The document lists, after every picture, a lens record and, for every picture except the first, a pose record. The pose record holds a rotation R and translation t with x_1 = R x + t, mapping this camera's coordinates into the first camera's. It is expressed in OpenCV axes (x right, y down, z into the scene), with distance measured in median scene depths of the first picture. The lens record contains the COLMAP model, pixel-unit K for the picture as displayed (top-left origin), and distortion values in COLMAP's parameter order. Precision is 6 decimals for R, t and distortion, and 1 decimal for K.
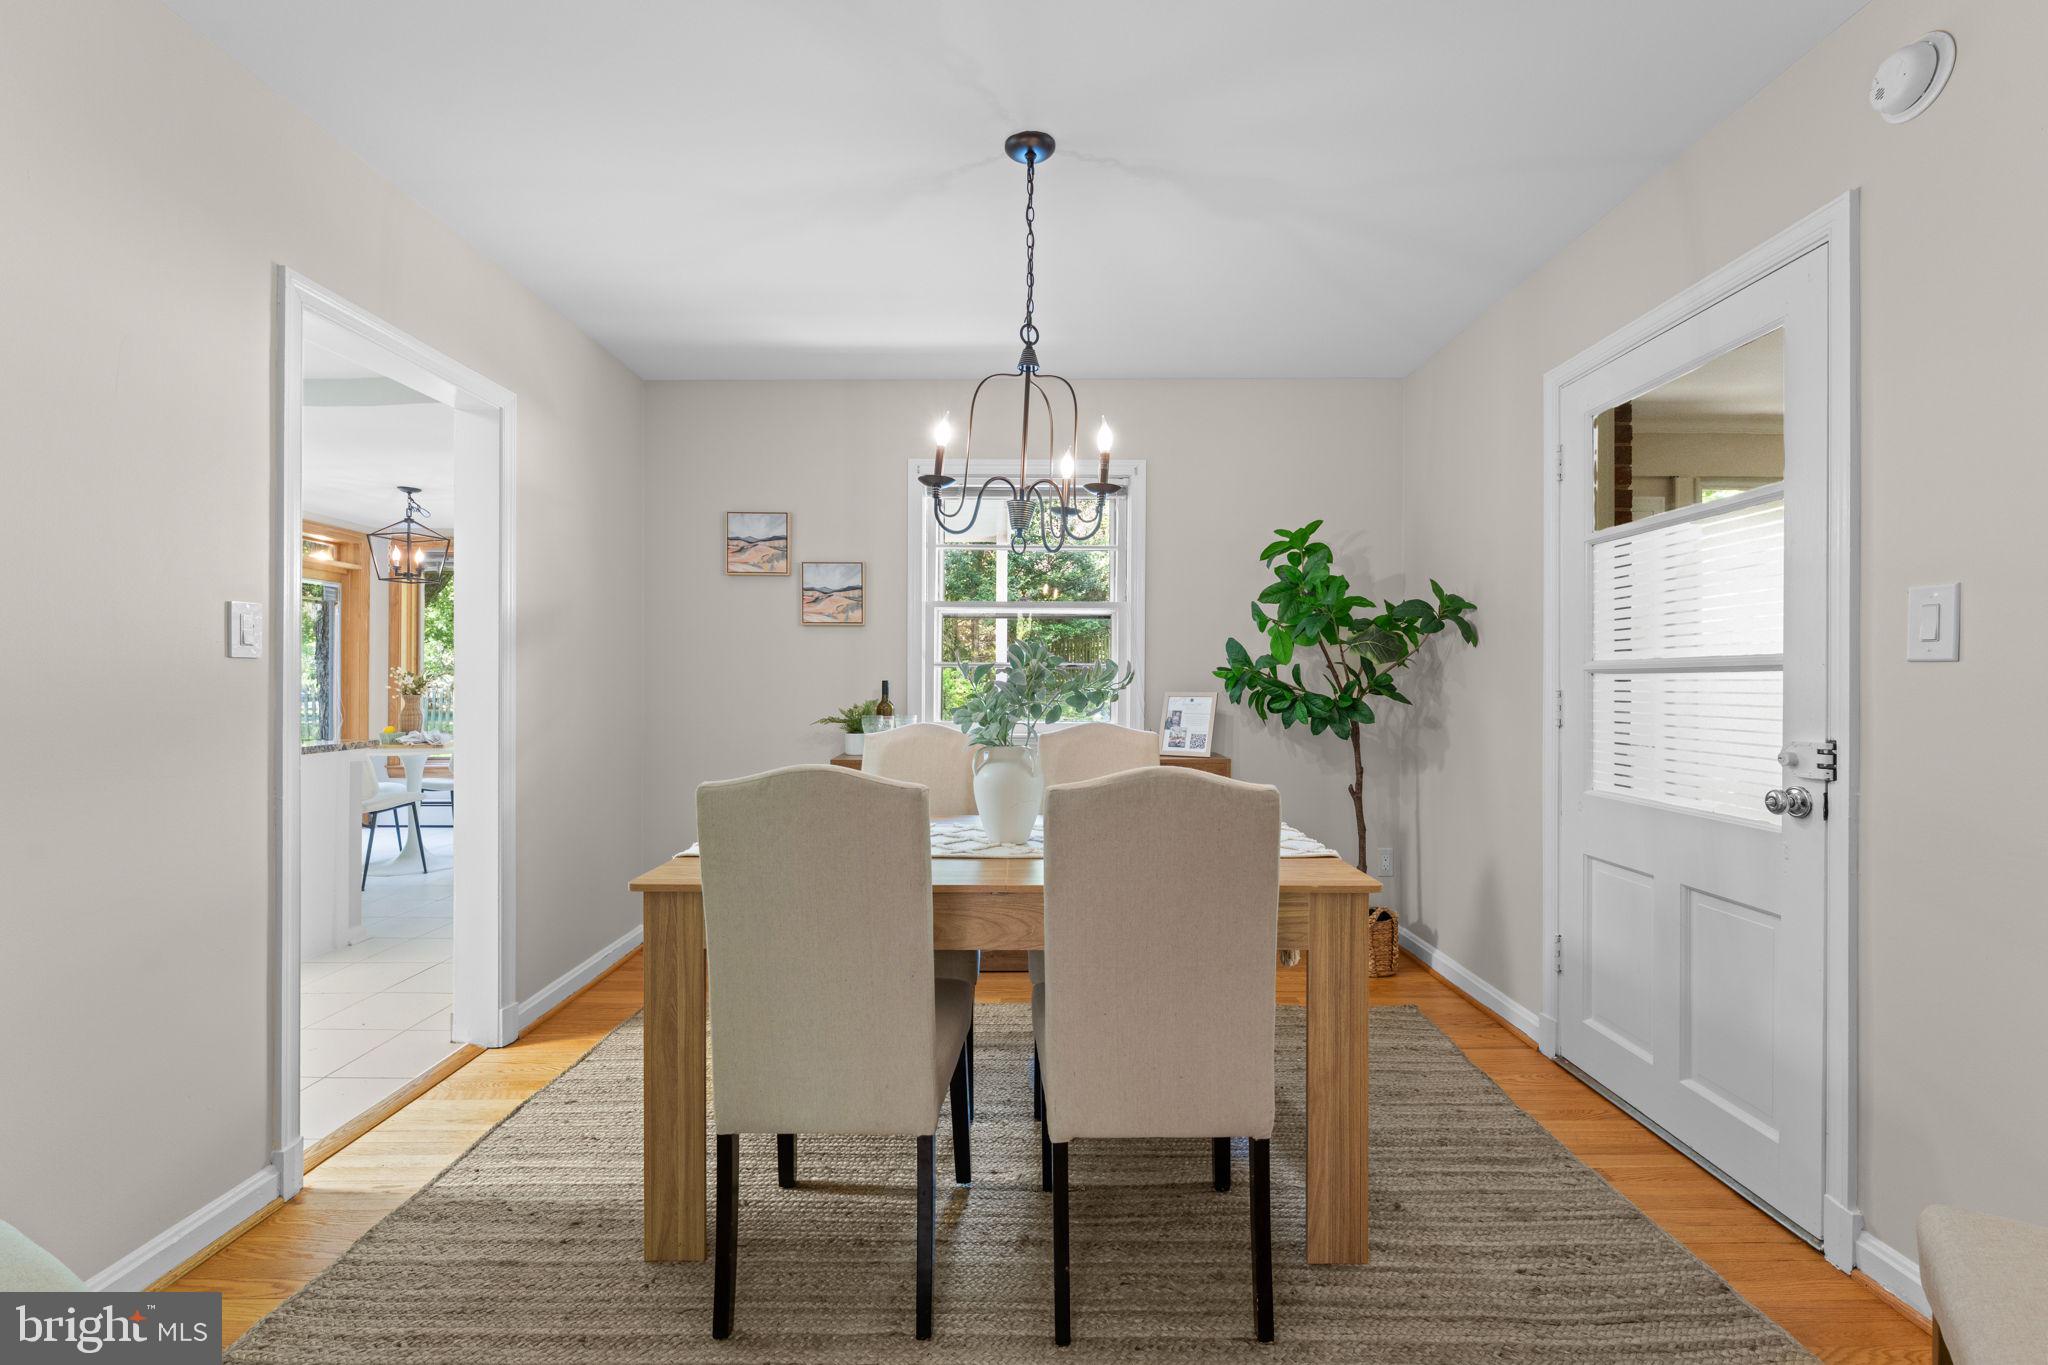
lens RADIAL K [[904.6, 0, 1027.0], [0, 904.6, 678.2], [0, 0, 1]] dist [0.000046, 0.000055]
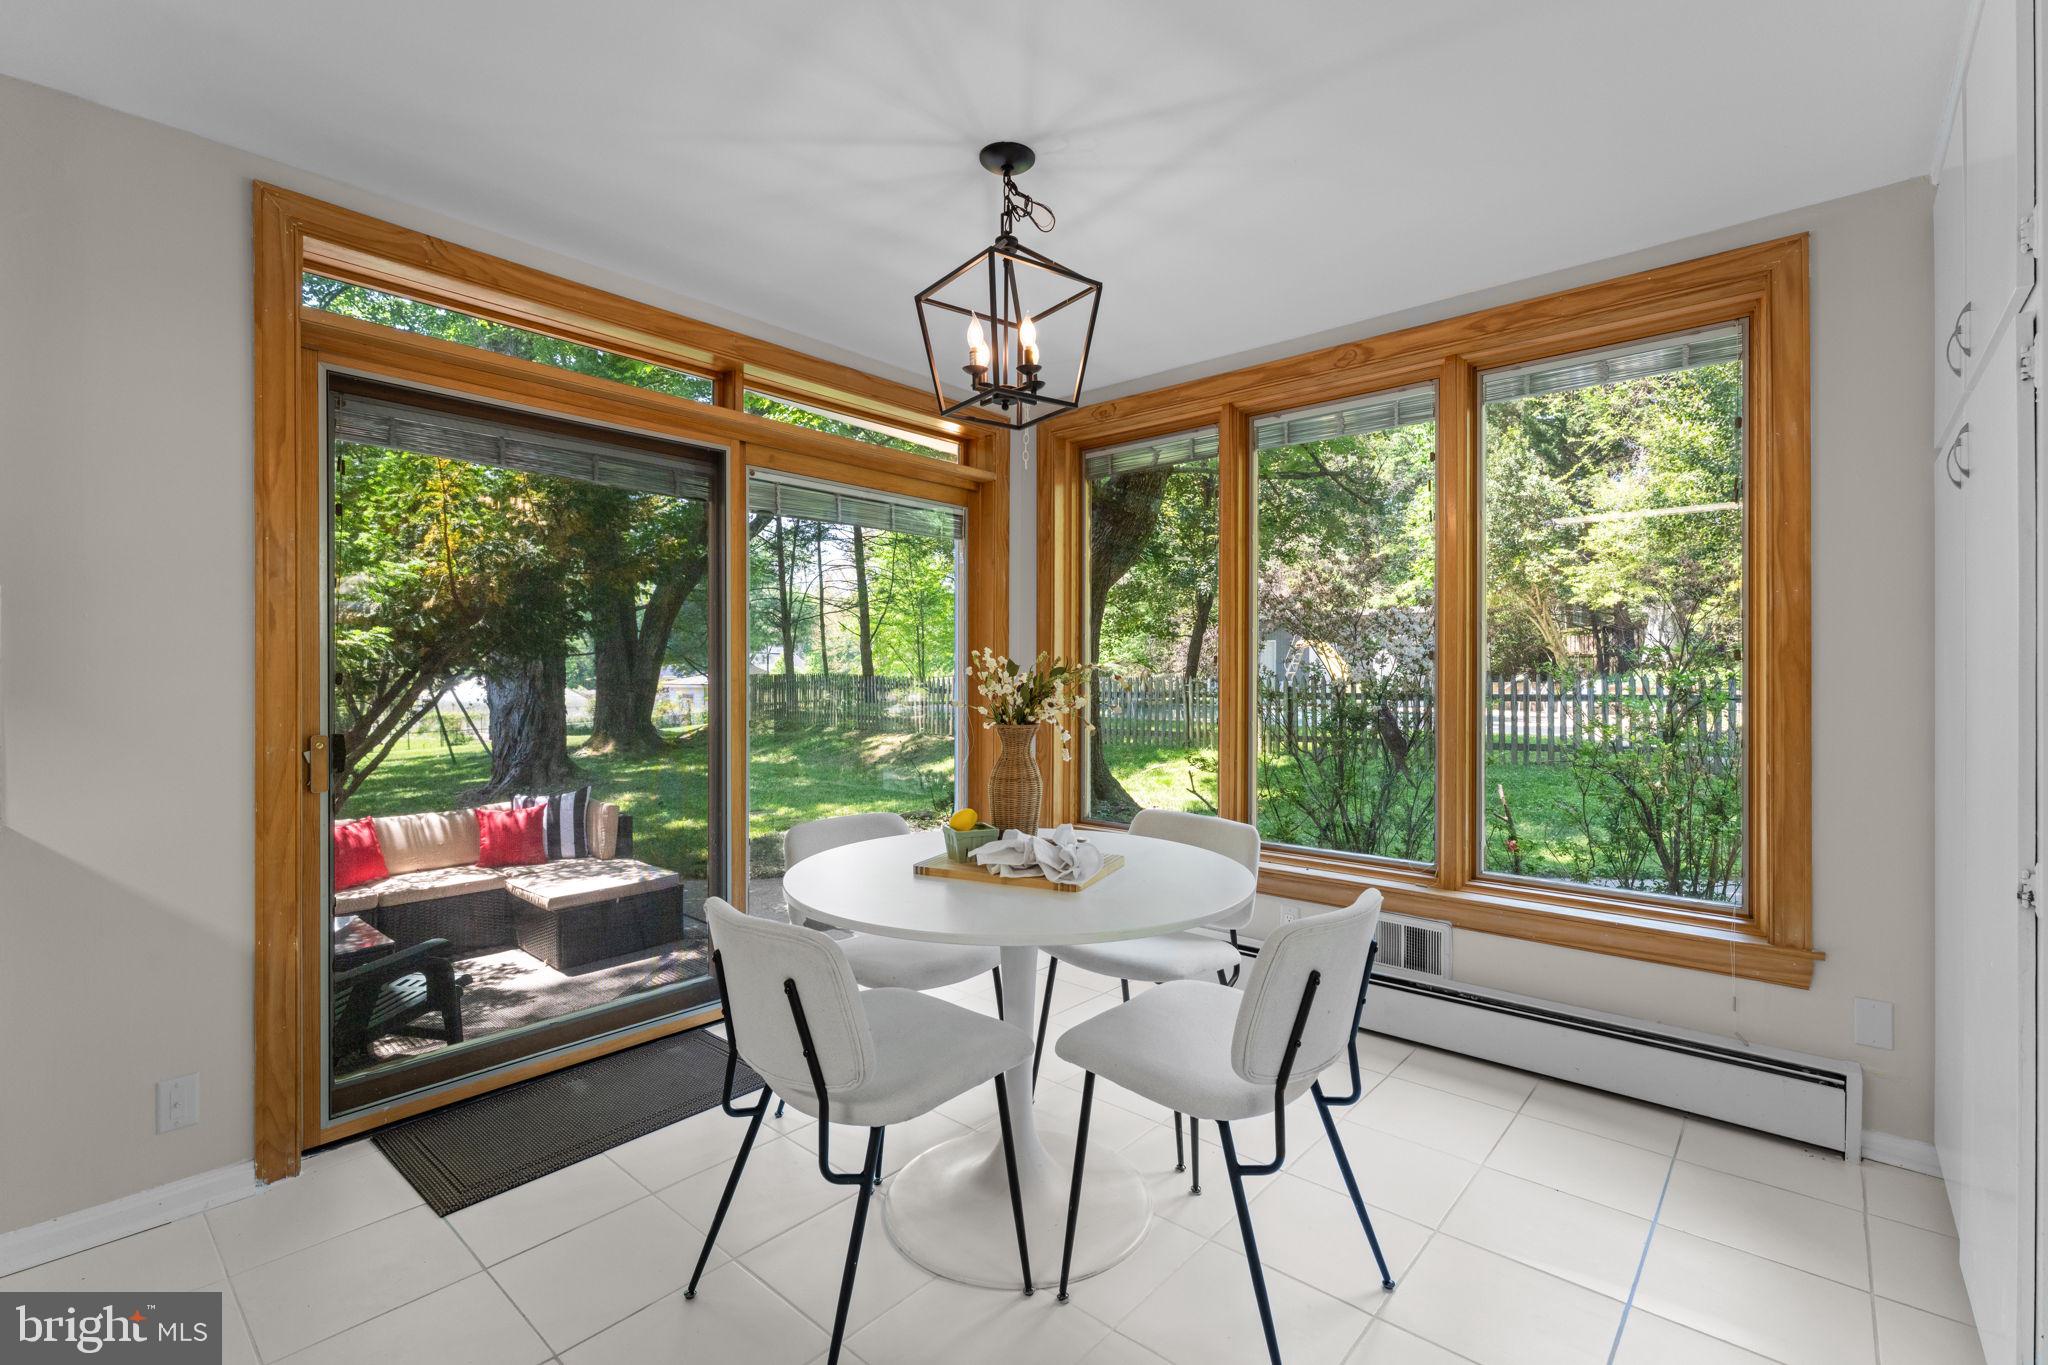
lens RADIAL K [[904.6, 0, 1028.1], [0, 904.6, 675.0], [0, 0, 1]] dist [0.000046, 0.000055]
pose [[0.750042, -0.002619, -0.661385, -0.436742], [0.005831, 0.999979, 0.002652, -0.002509], [0.661364, -0.005846, 0.750042, 0.731746]]
